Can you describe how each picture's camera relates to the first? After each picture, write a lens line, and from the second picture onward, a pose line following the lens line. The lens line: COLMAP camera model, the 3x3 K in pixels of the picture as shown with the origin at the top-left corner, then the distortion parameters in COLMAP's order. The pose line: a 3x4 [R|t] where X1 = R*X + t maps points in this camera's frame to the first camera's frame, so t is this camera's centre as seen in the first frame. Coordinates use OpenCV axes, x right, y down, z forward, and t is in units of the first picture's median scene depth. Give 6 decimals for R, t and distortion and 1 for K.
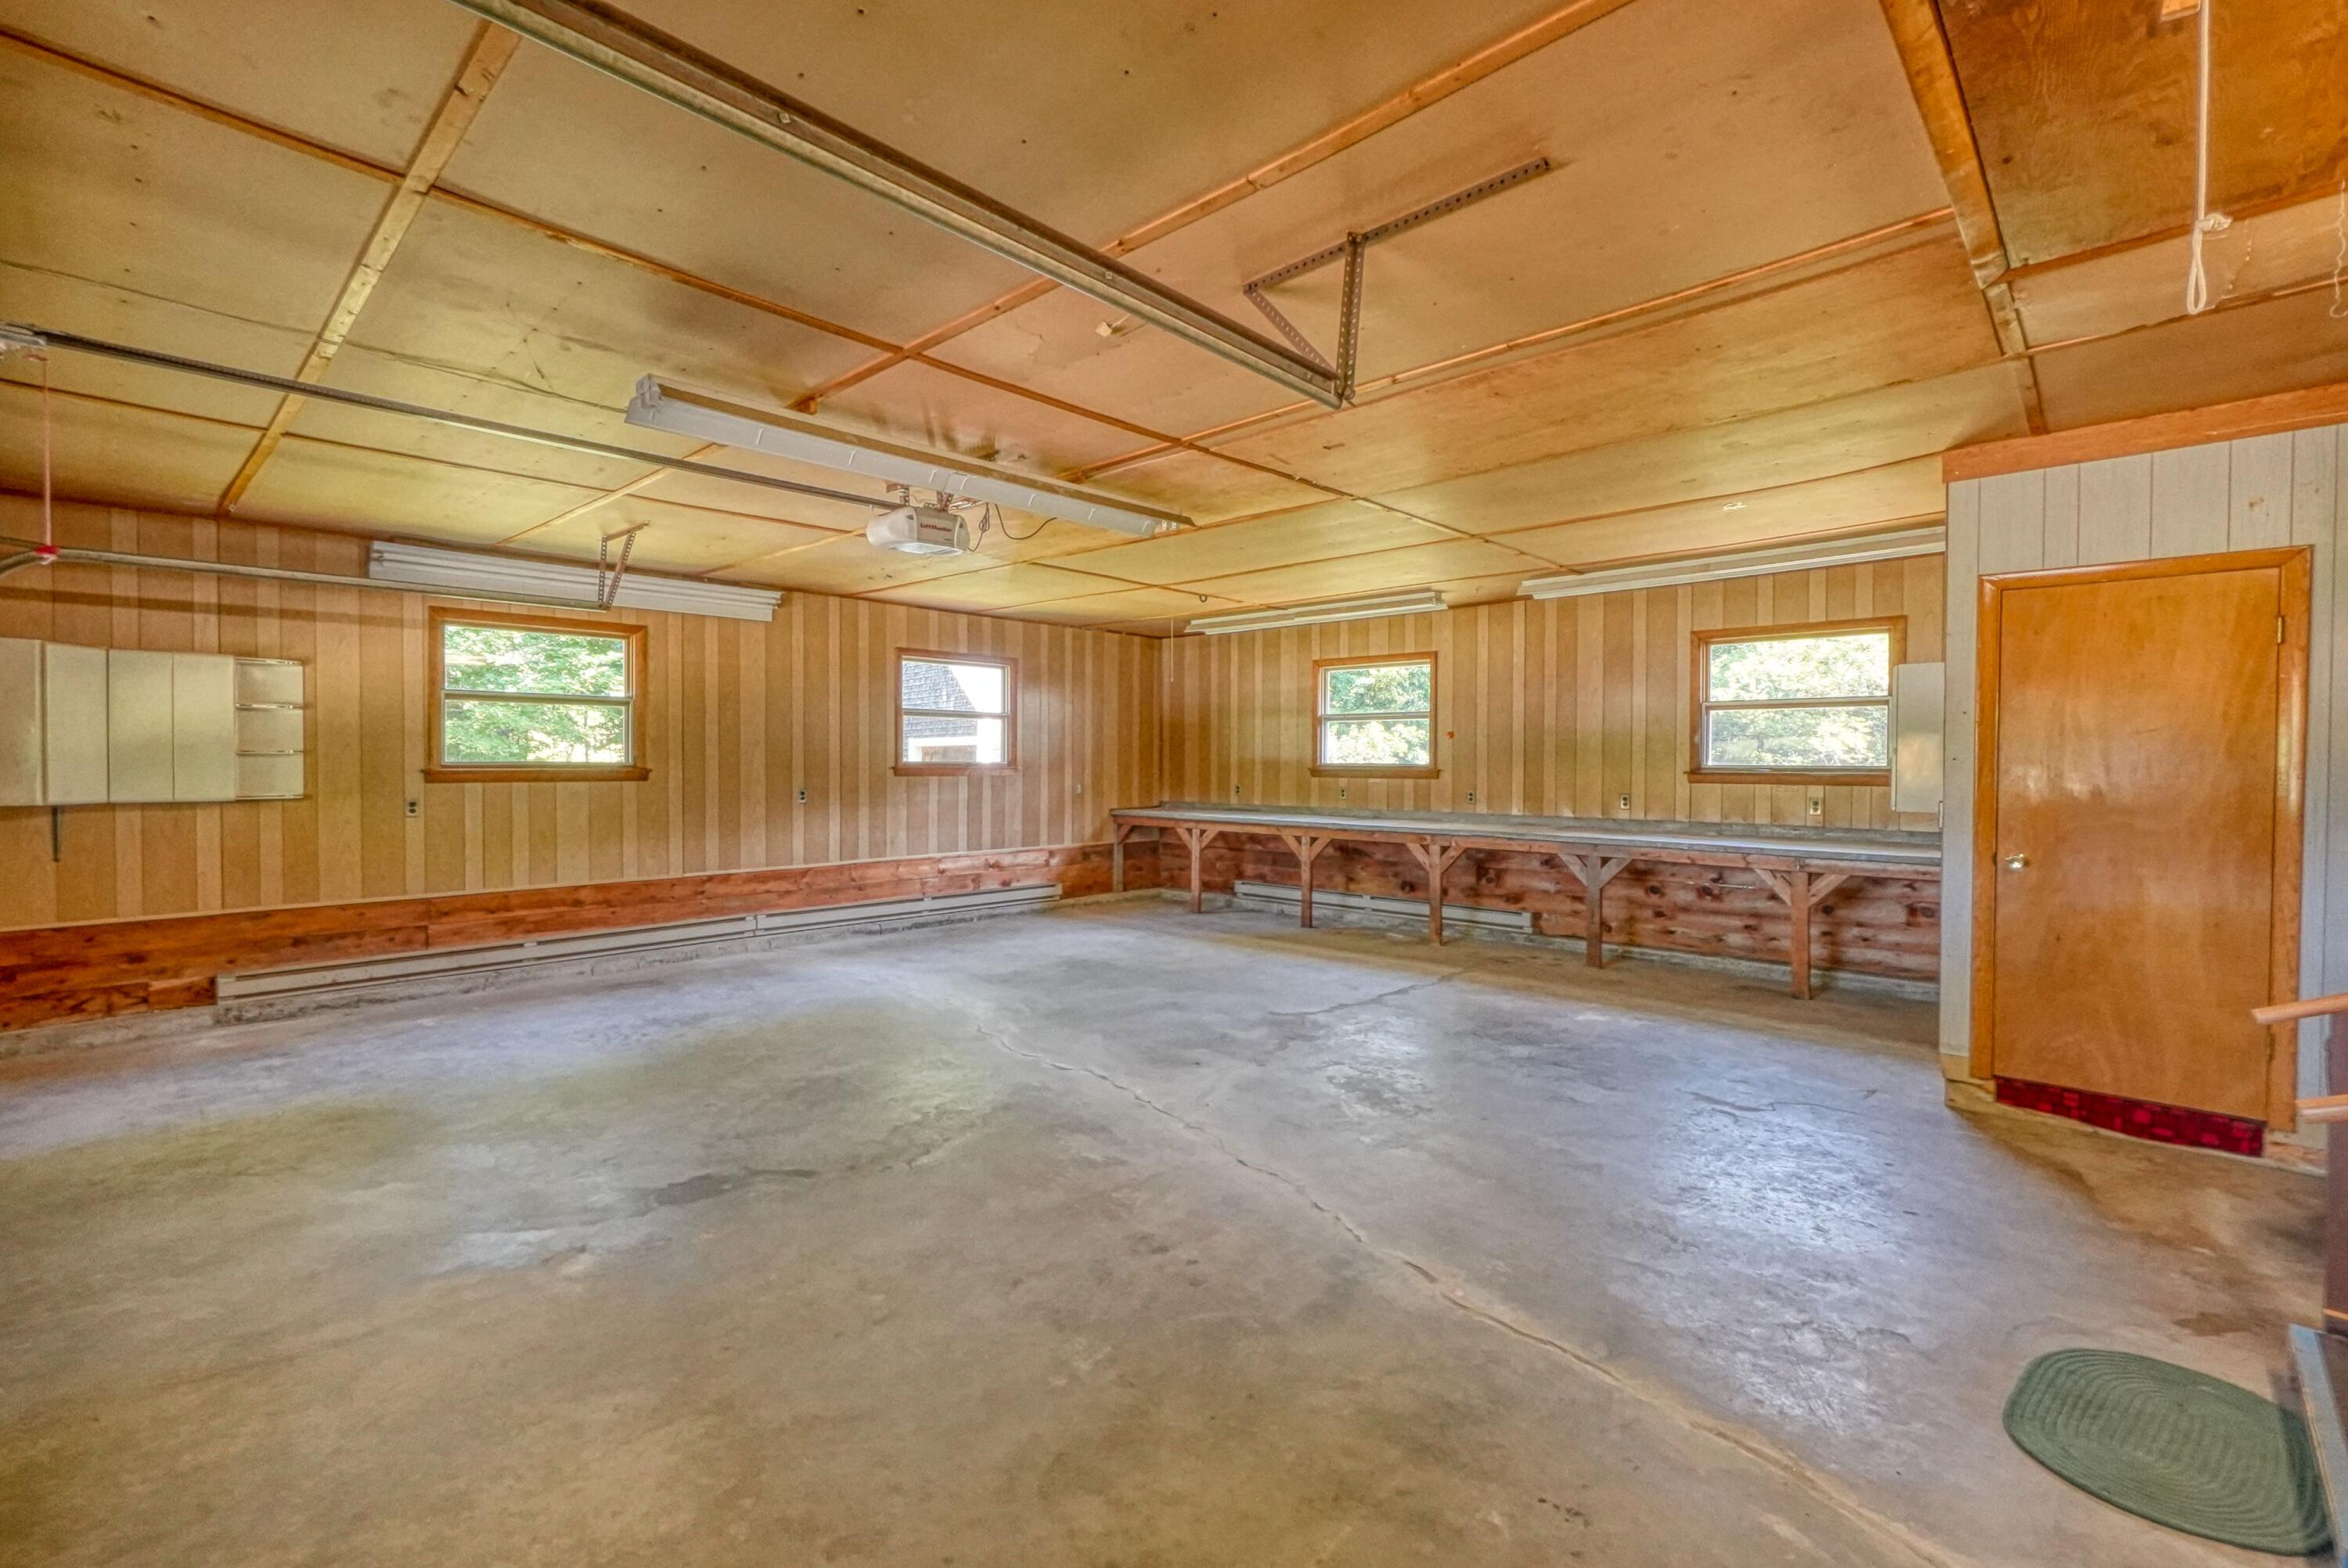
lens RADIAL K [[1033.1, 0, 1180.9], [0, 1033.1, 779.9], [0, 0, 1]] dist [-0.002560, -0.000717]
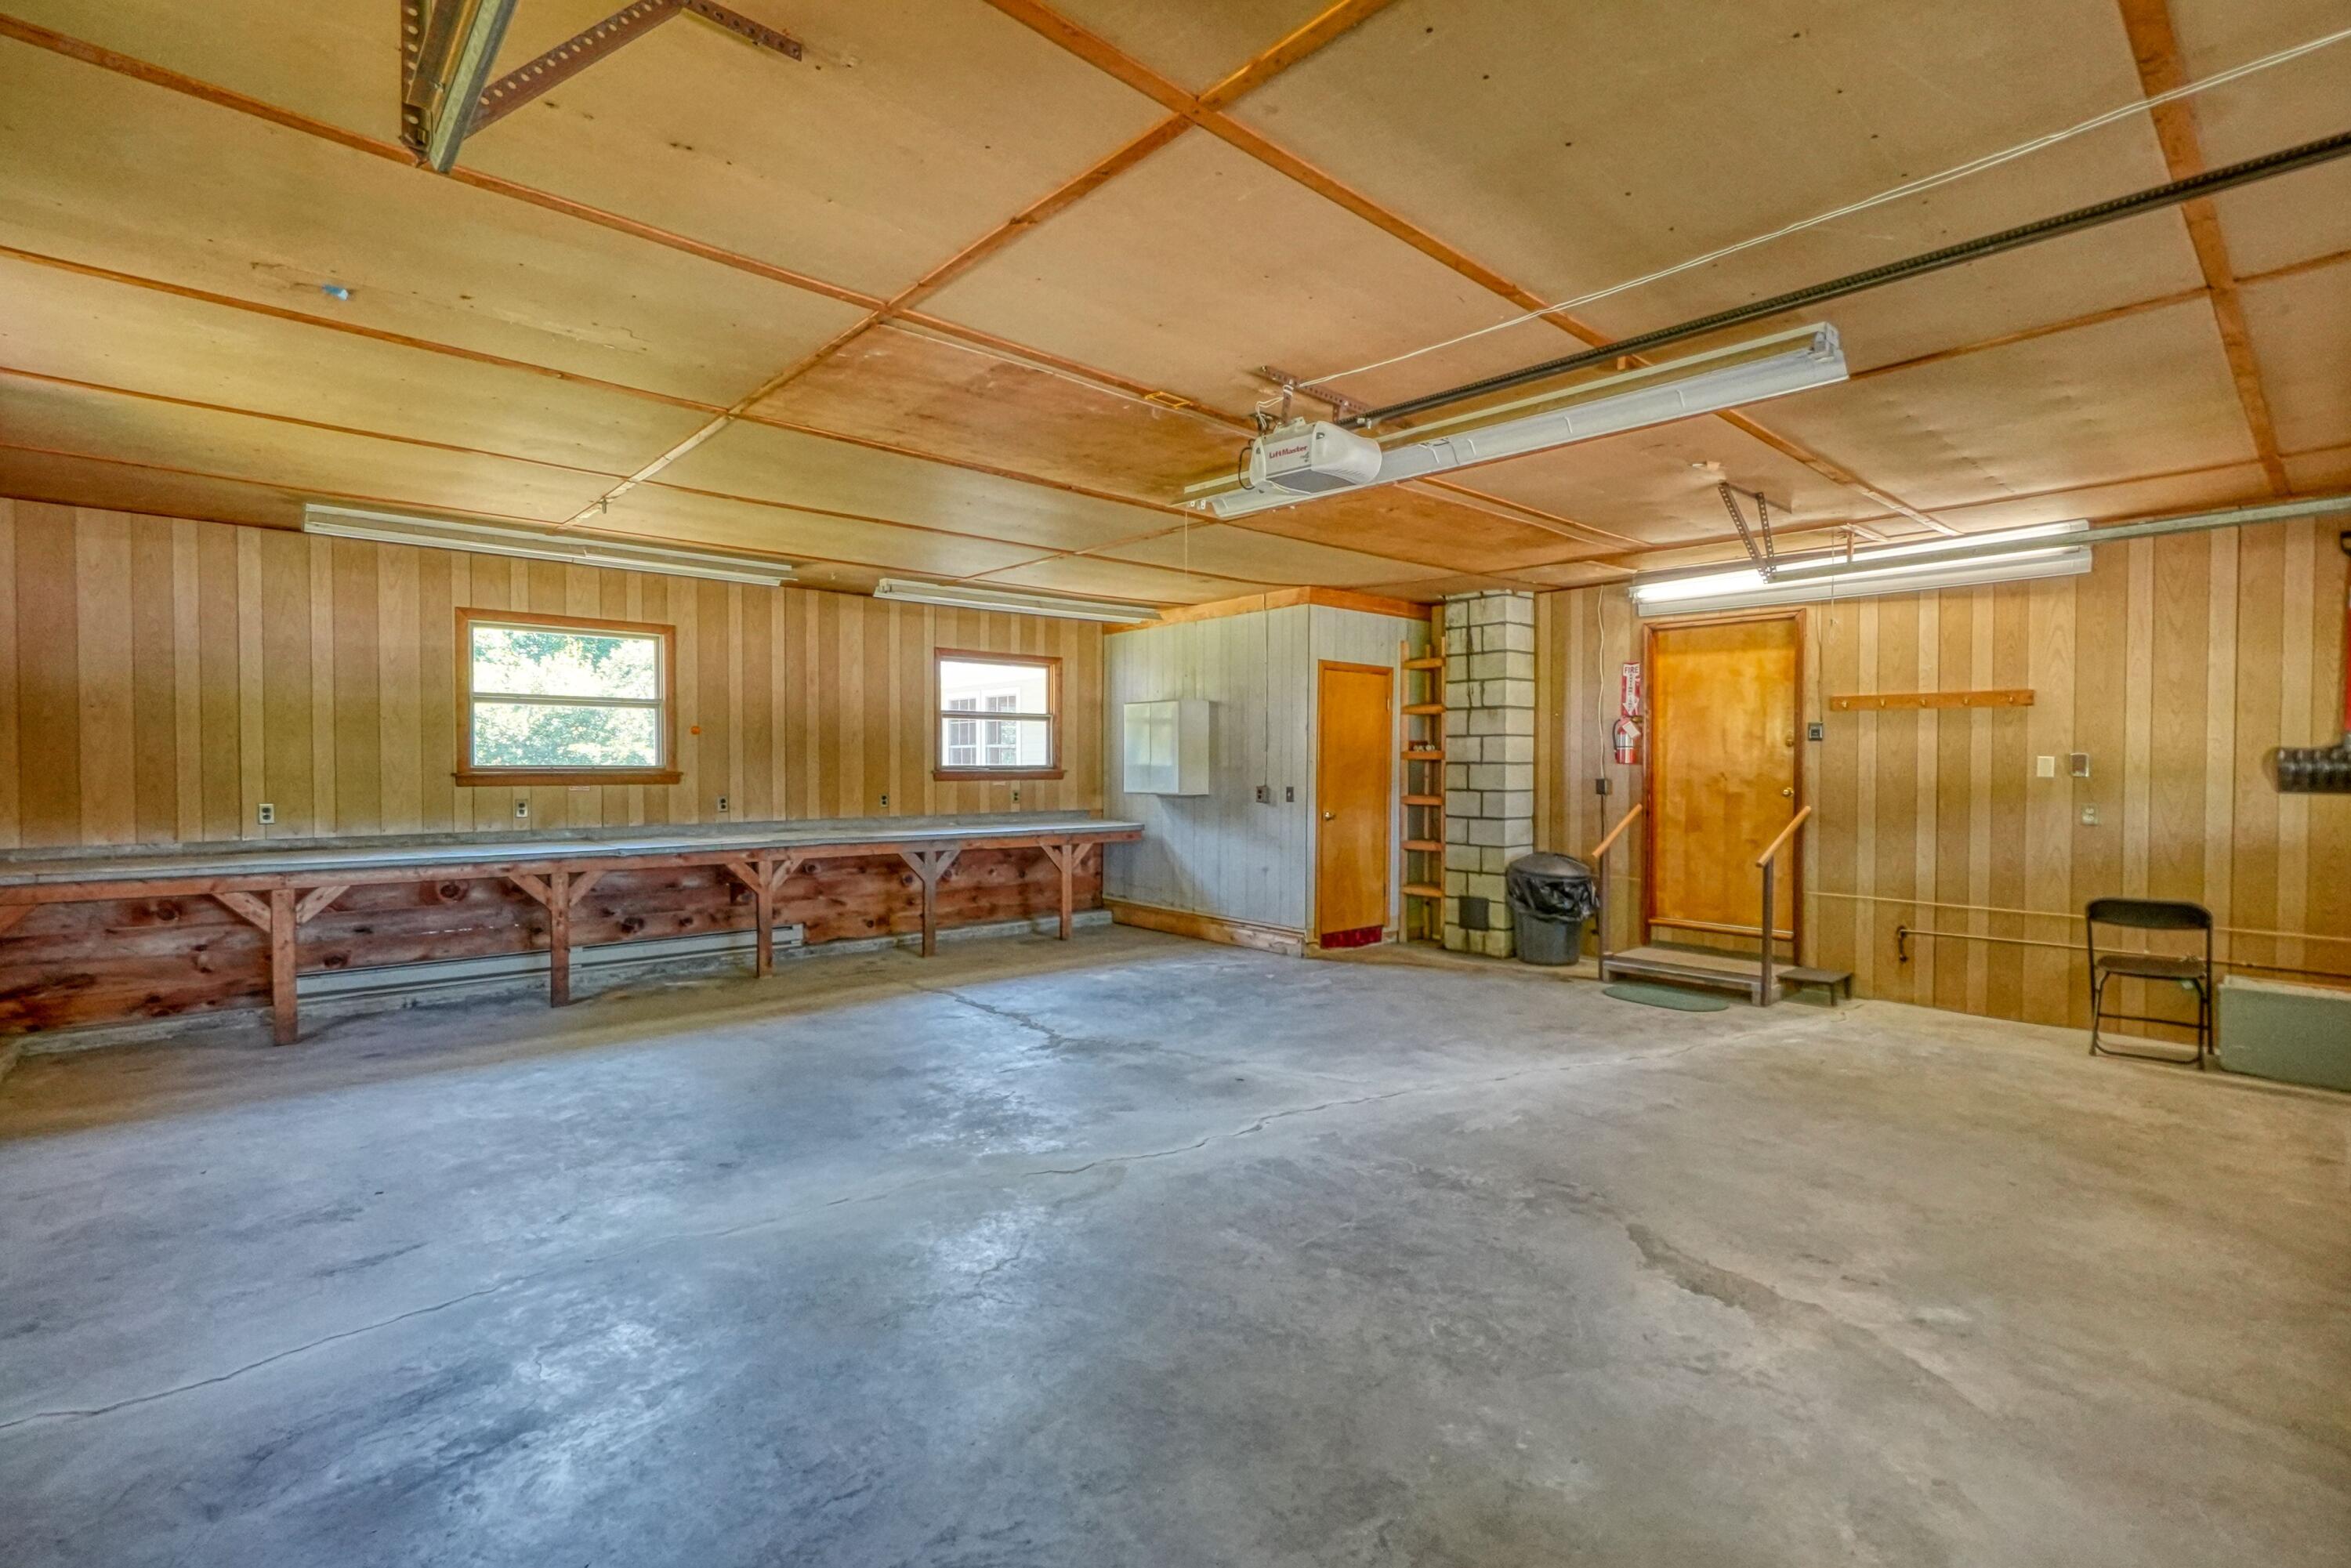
lens RADIAL K [[1038.7, 0, 1179.6], [0, 1038.7, 776.2], [0, 0, 1]] dist [-0.006174, 0.002269]
pose [[0.090979, -0.016146, 0.995722, -0.771085], [0.016192, 0.999760, 0.014732, -0.018346], [-0.995721, 0.014782, 0.091218, 0.784977]]
